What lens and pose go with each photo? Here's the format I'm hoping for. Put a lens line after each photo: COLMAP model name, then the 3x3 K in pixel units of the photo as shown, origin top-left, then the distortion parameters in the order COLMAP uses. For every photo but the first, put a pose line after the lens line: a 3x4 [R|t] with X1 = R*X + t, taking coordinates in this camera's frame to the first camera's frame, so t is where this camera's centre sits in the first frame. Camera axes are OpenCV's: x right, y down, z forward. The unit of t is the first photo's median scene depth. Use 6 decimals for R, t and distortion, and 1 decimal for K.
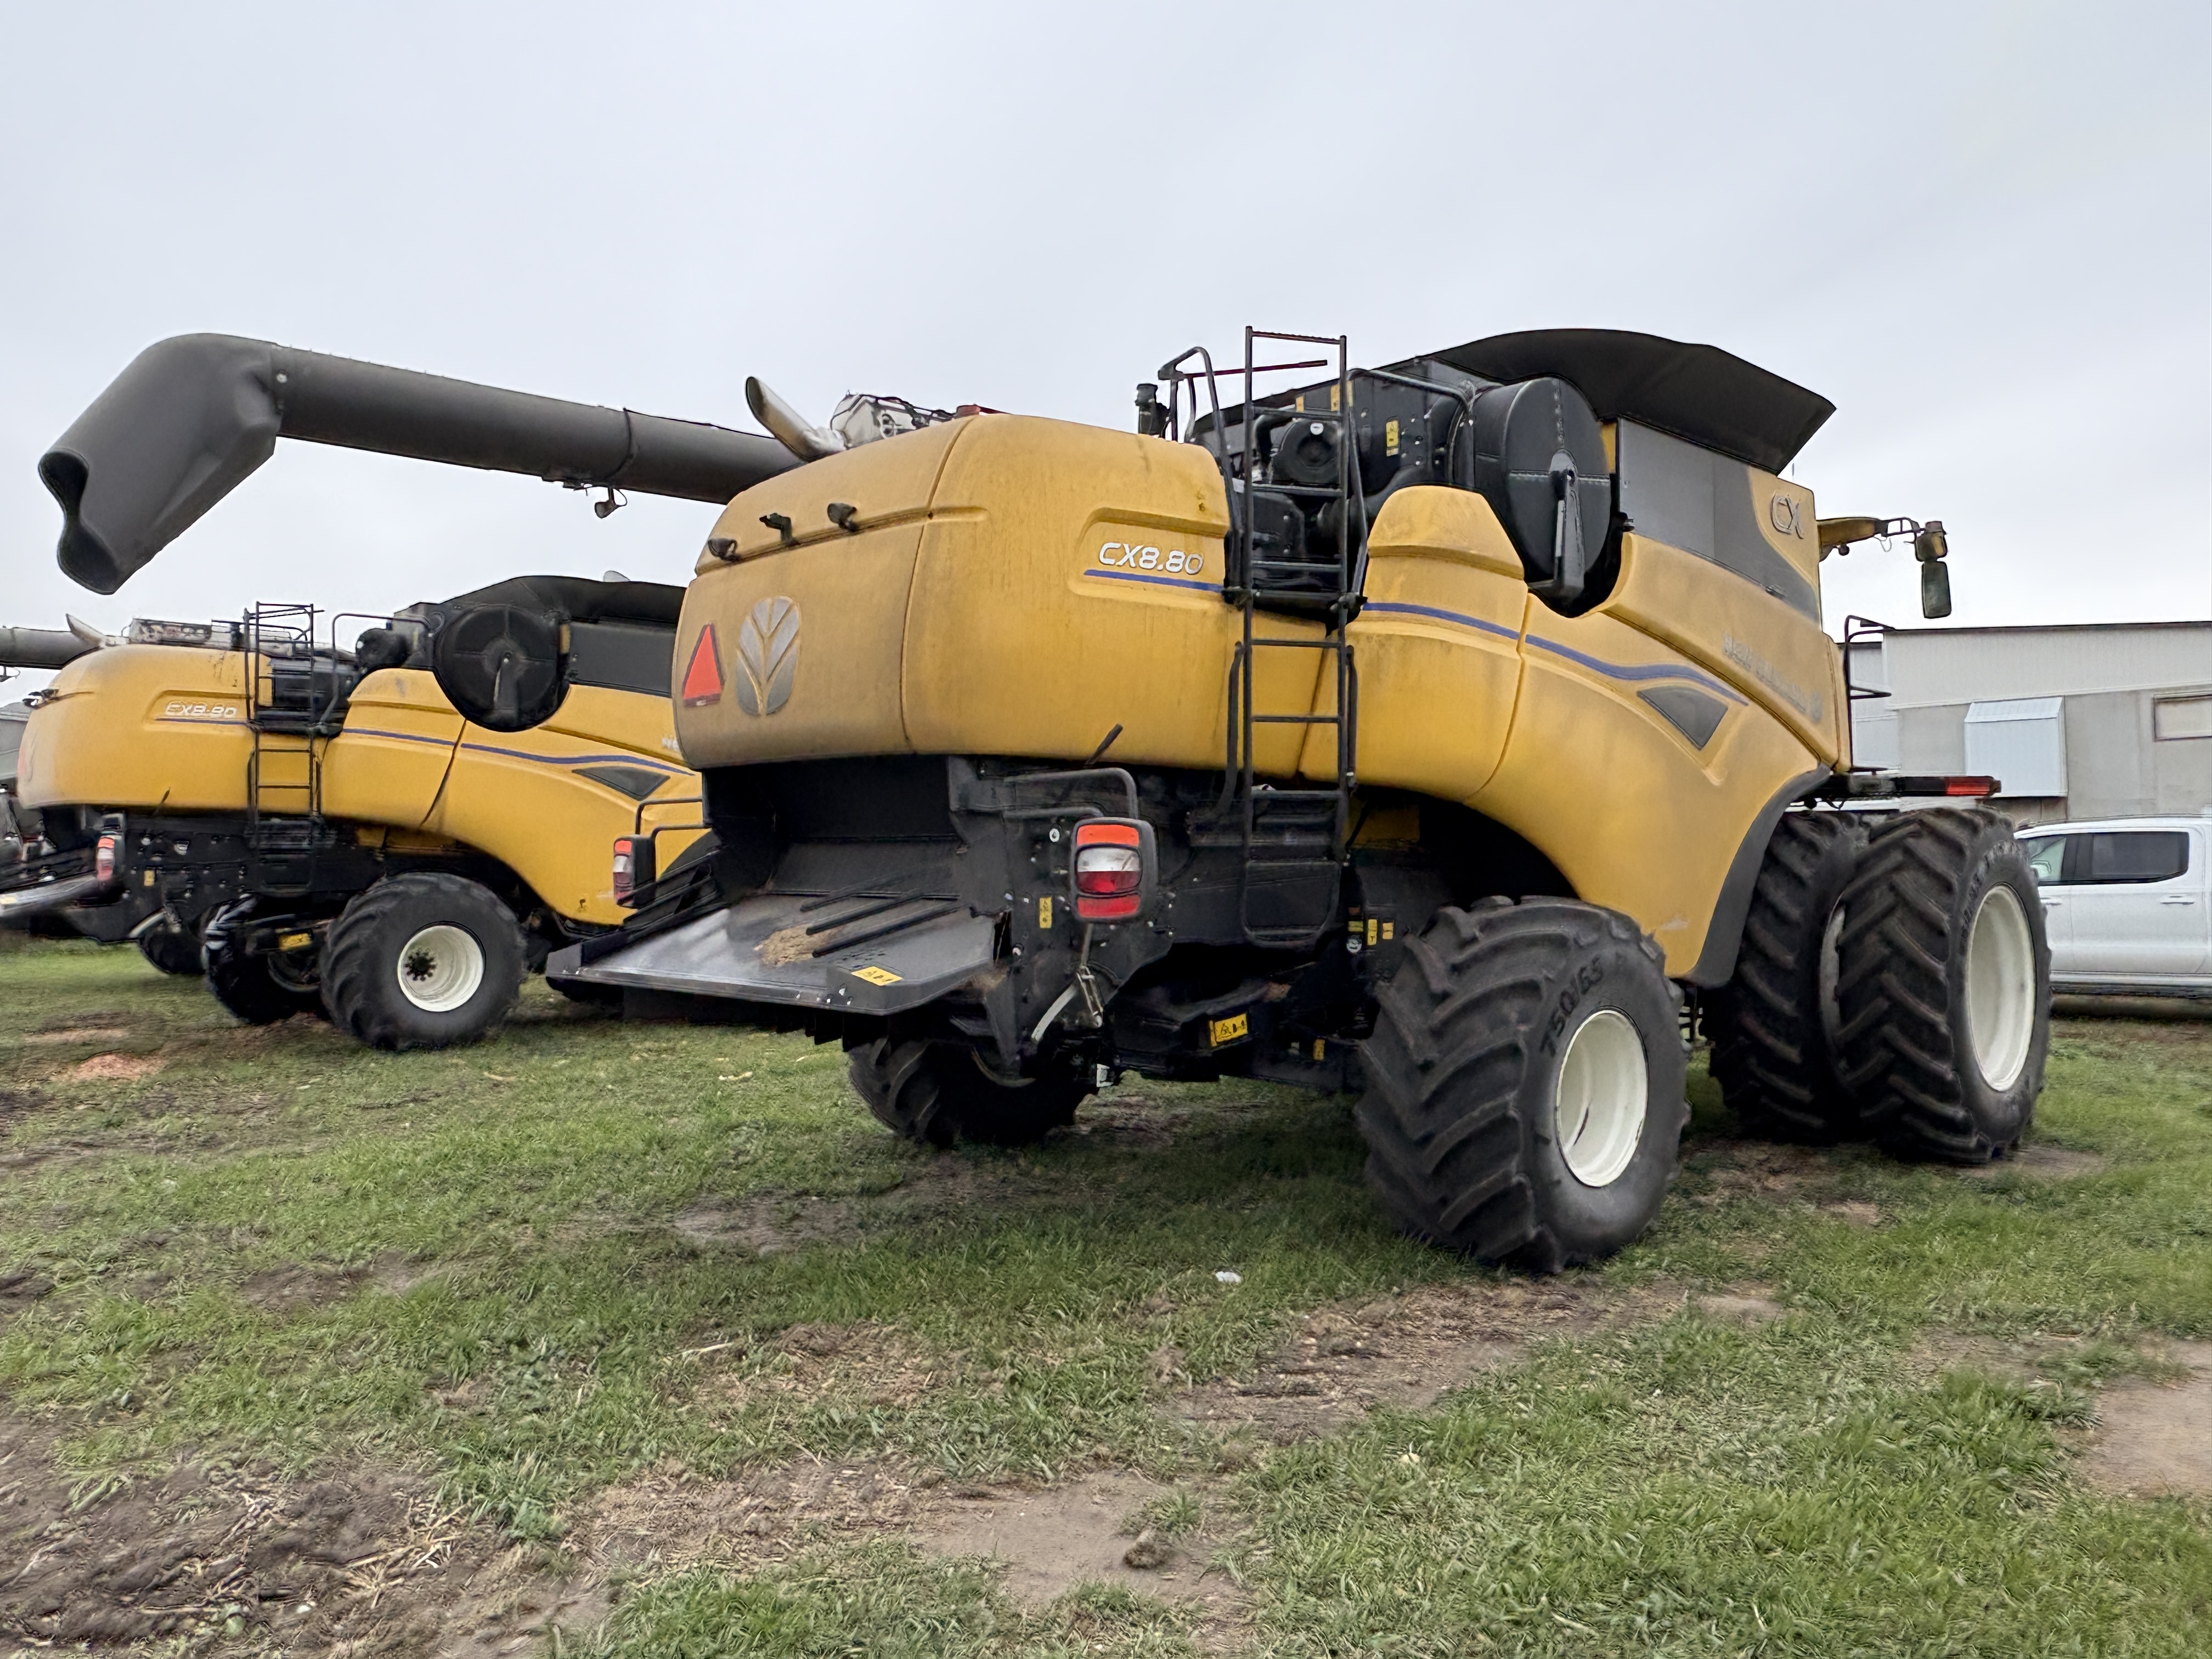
lens RADIAL K [[1655.6, 0, 1106.7], [0, 1655.6, 836.5], [0, 0, 1]] dist [-0.010775, 0.012396]
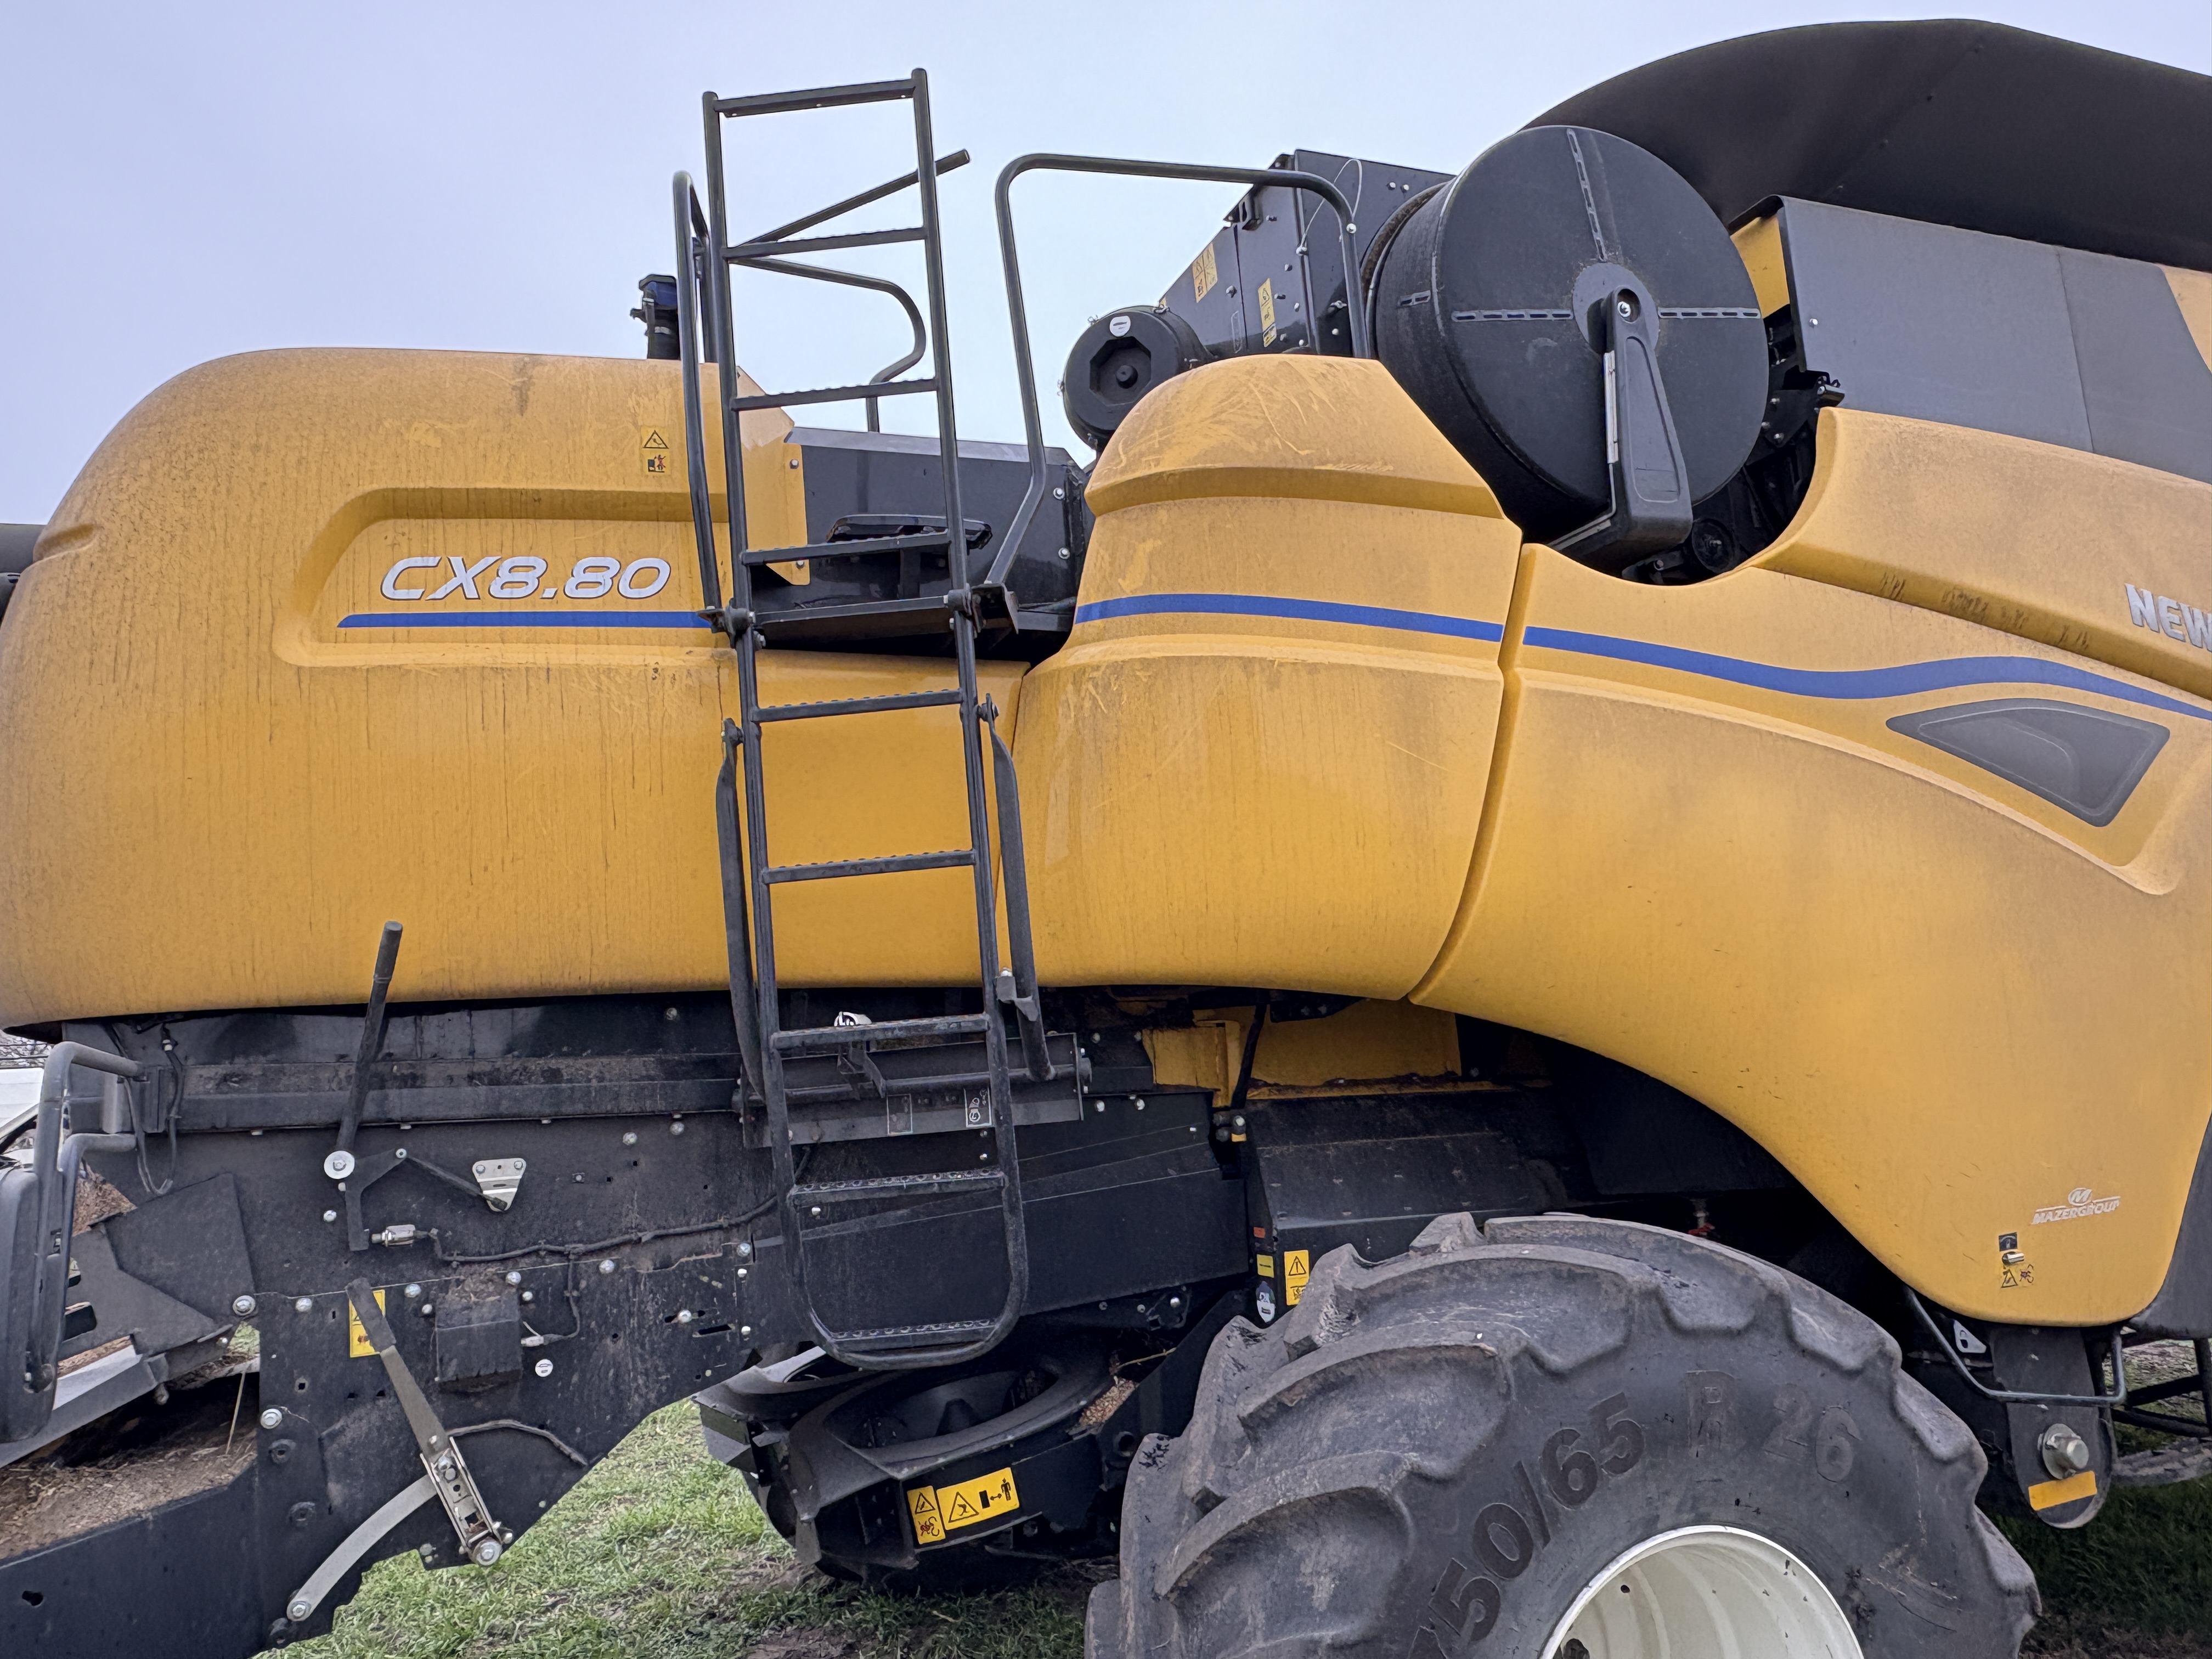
lens RADIAL K [[1655.6, 0, 1103.9], [0, 1655.6, 821.3], [0, 0, 1]] dist [-0.010775, 0.012396]
pose [[0.930408, -0.122235, -0.345542, 0.303329], [0.081345, 0.988105, -0.130508, -0.016291], [0.357384, 0.093318, 0.929284, 0.534563]]
